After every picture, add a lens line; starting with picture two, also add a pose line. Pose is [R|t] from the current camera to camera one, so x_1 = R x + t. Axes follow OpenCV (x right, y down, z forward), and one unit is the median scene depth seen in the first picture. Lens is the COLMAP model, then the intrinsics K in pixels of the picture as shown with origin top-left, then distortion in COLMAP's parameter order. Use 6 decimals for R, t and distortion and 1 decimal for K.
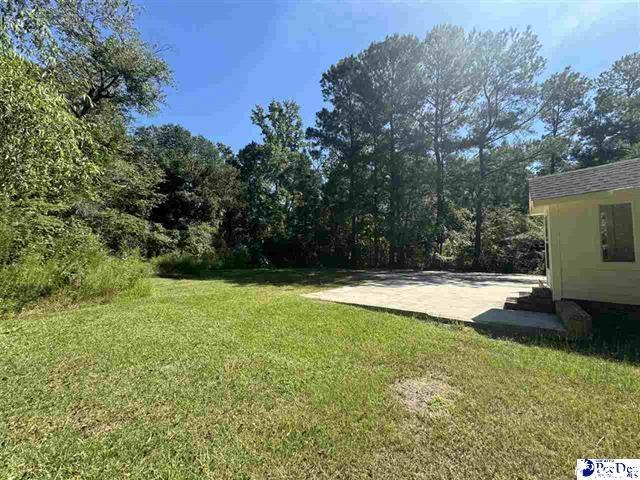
lens RADIAL K [[256.4, 0, 320.7], [0, 256.4, 240.2], [0, 0, 1]] dist [-0.001646, 0.000170]
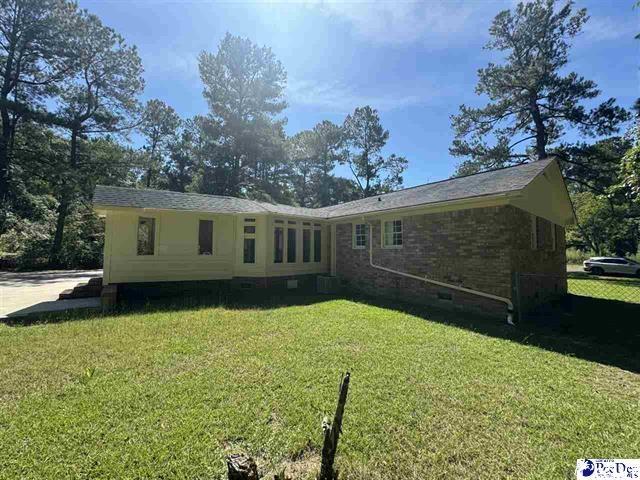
lens RADIAL K [[256.4, 0, 320.7], [0, 256.4, 240.2], [0, 0, 1]] dist [-0.001646, 0.000170]
pose [[0.246368, 0.053809, 0.967681, -0.021031], [-0.065499, 0.997099, -0.038769, -0.004125], [-0.966961, -0.053831, 0.249178, -0.116345]]
